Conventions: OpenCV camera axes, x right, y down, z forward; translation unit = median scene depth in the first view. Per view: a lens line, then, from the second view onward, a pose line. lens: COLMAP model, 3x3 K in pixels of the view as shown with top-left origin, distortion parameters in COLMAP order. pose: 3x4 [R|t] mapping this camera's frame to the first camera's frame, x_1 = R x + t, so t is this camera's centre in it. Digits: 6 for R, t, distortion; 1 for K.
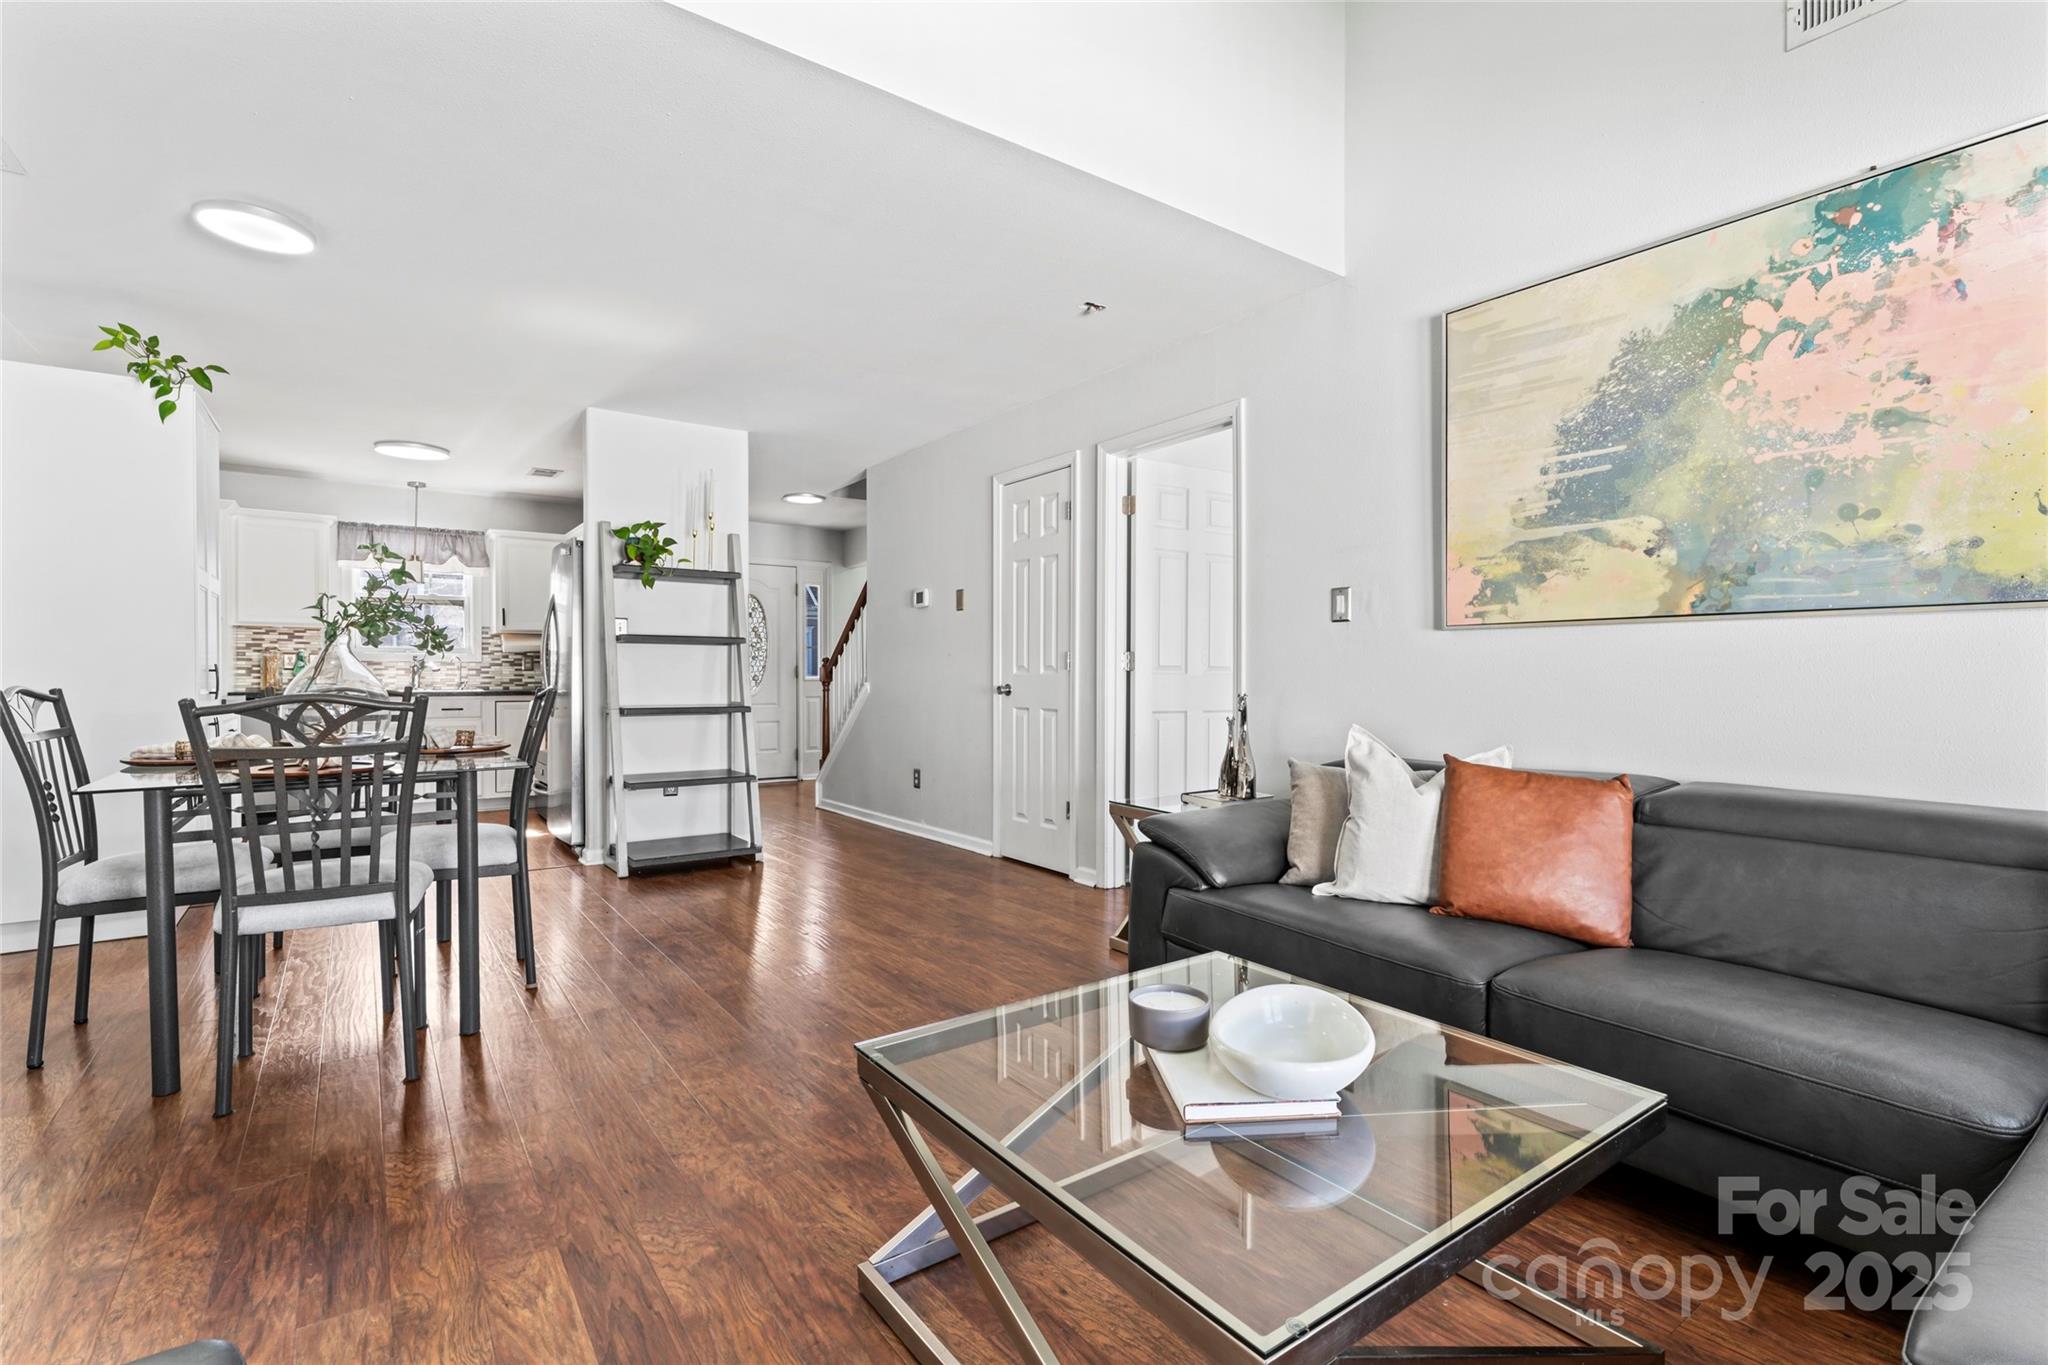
lens RADIAL K [[931.9, 0, 1021.3], [0, 931.9, 689.2], [0, 0, 1]] dist [-0.005843, 0.000882]
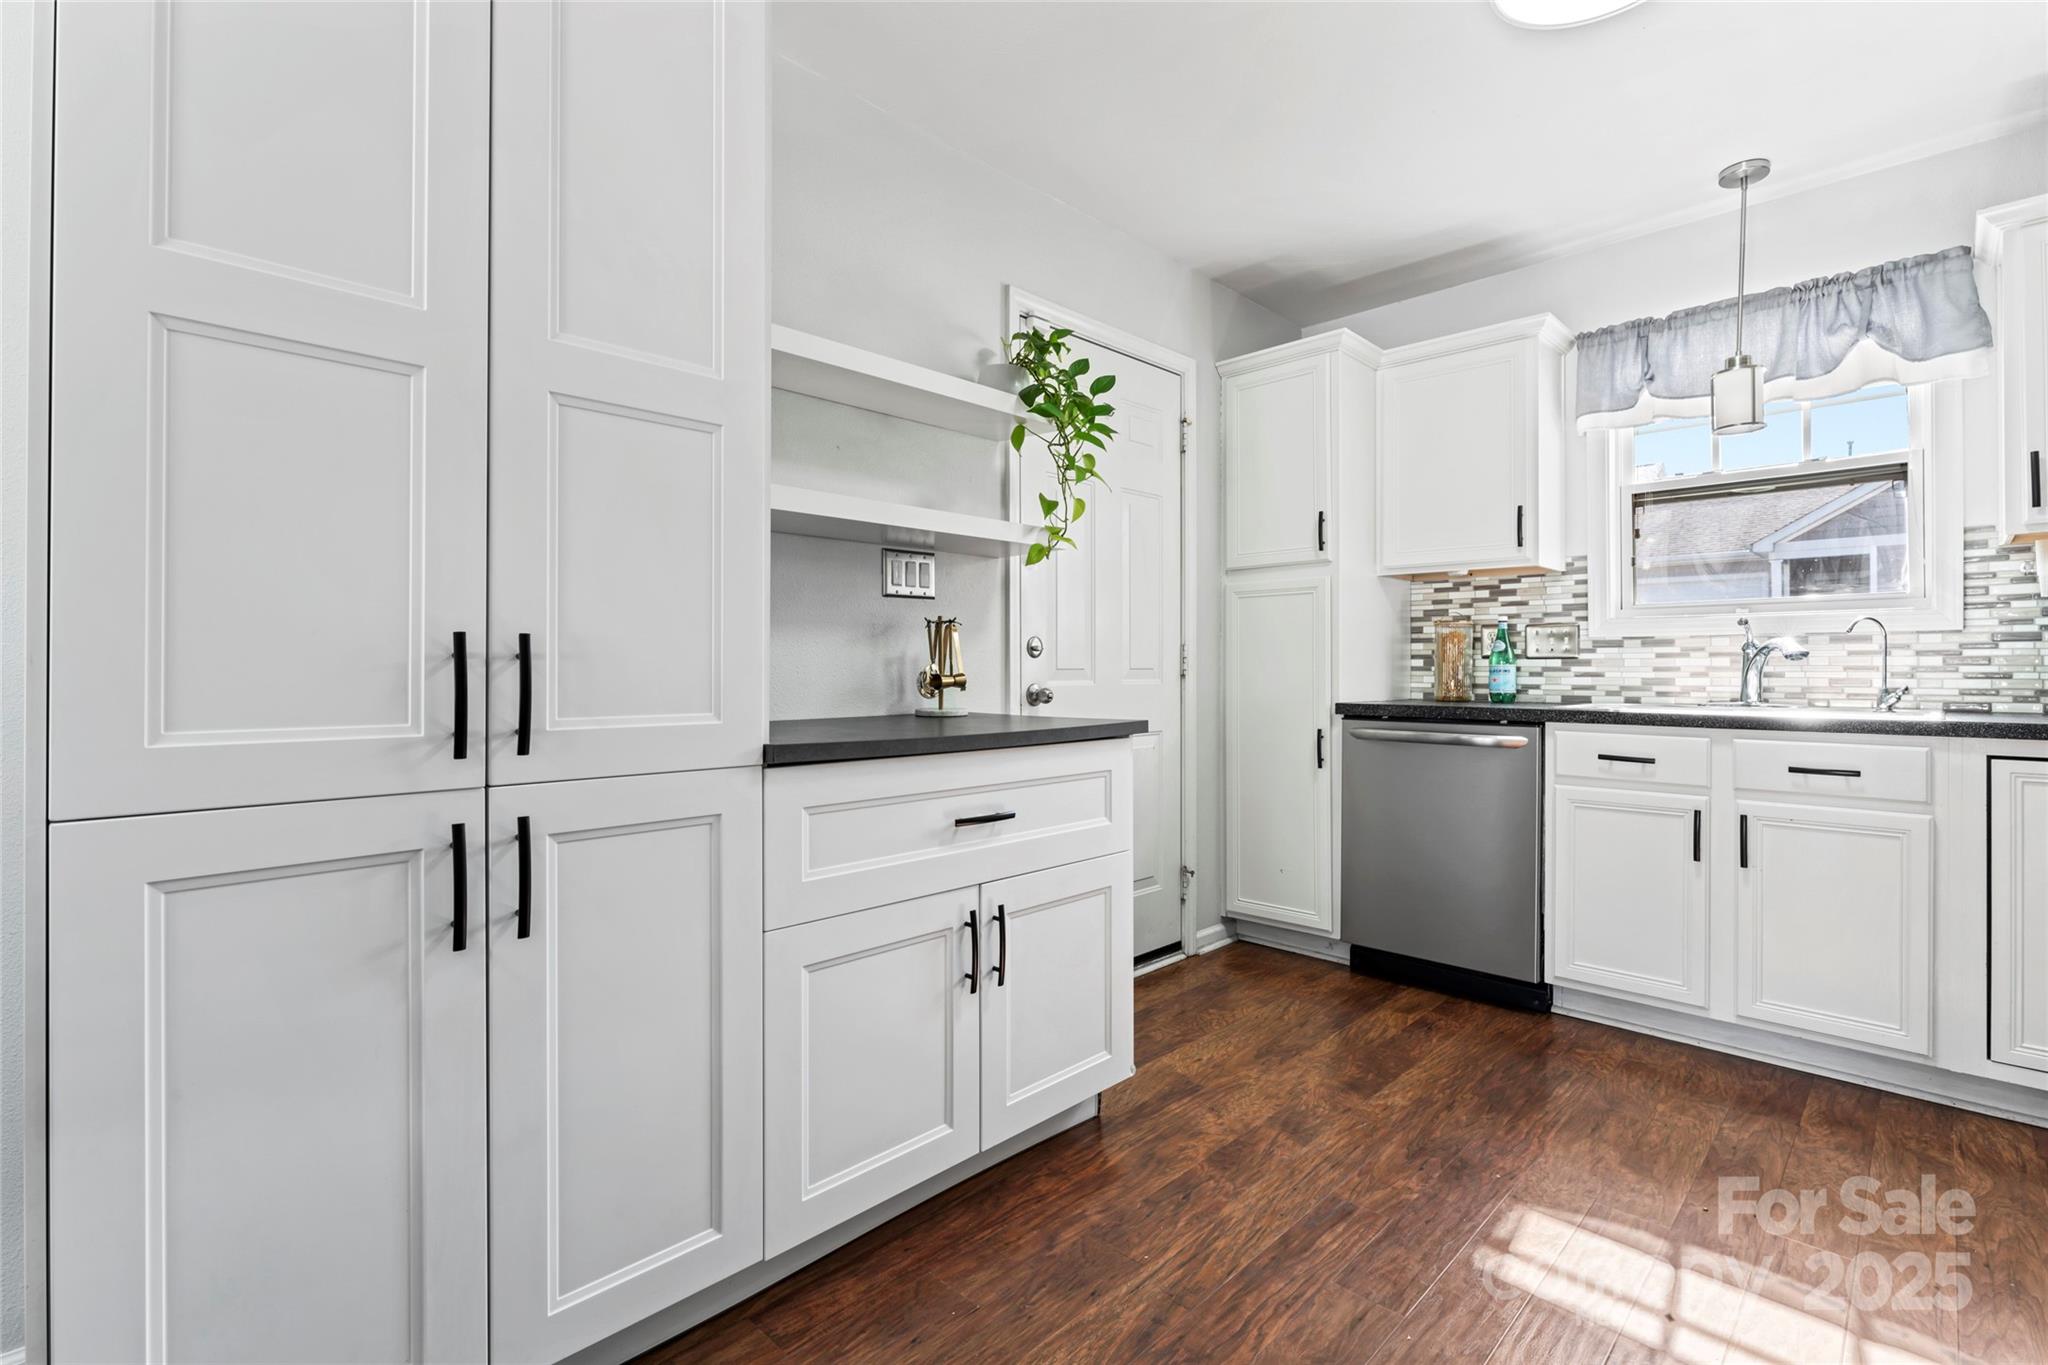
lens RADIAL K [[931.9, 0, 1020.1], [0, 931.9, 663.3], [0, 0, 1]] dist [-0.005843, 0.000882]
pose [[0.166820, -0.005232, -0.985973, -0.820962], [-0.012698, 0.999892, -0.007454, -0.027902], [0.985906, 0.013763, 0.166735, 1.633572]]
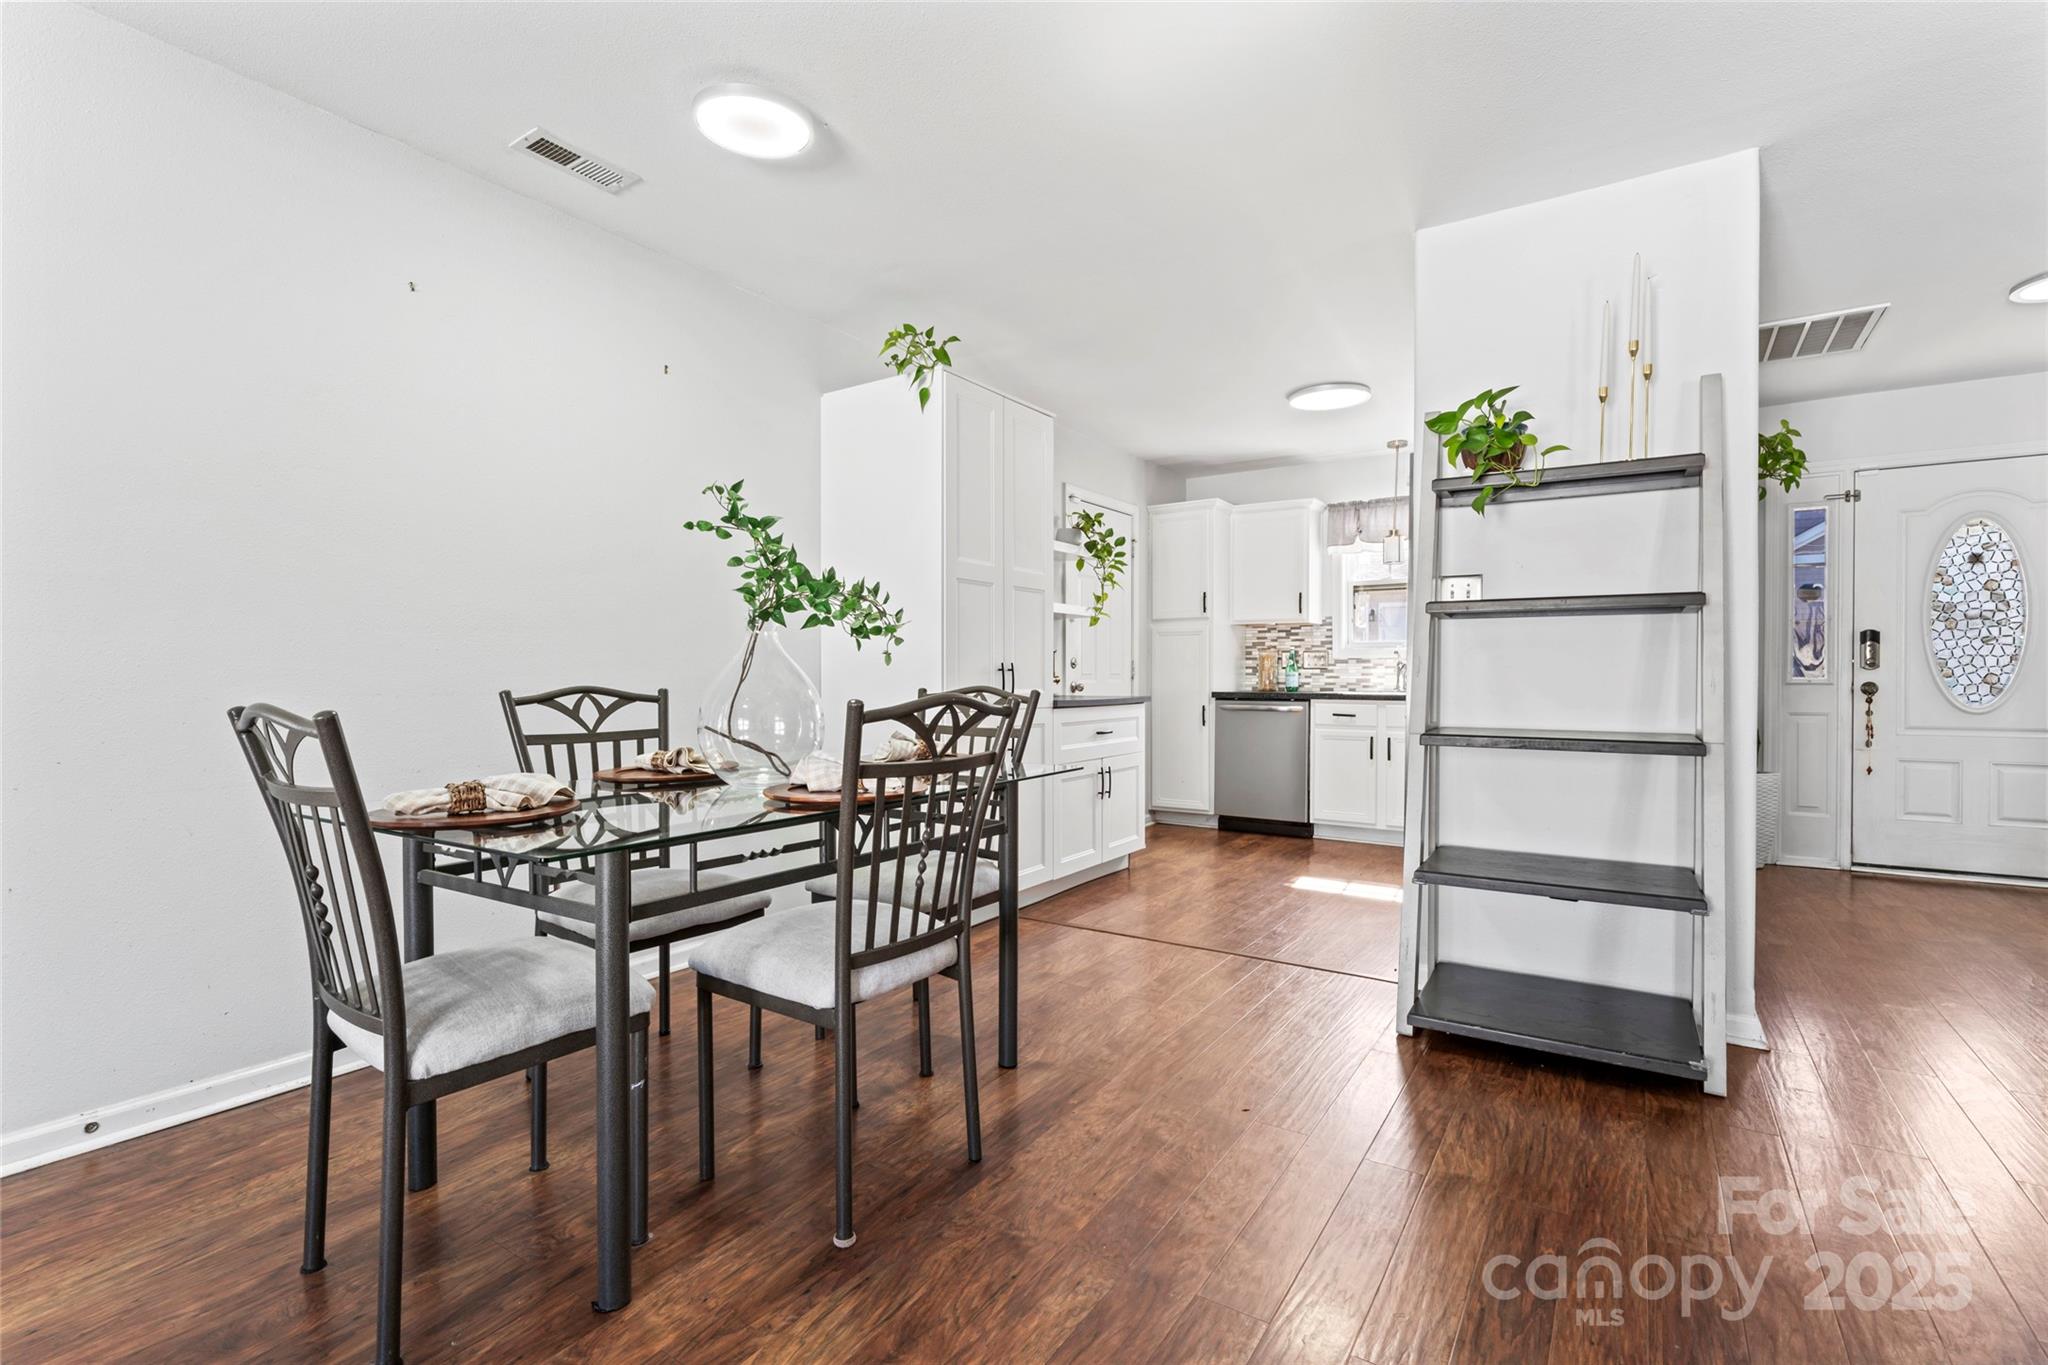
lens RADIAL K [[931.9, 0, 1015.2], [0, 931.9, 681.9], [0, 0, 1]] dist [-0.005843, 0.000882]
pose [[0.350592, 0.006680, -0.936504, 0.018679], [-0.011687, 0.999928, 0.002757, -0.017039], [0.936455, 0.009978, 0.350645, 0.997314]]
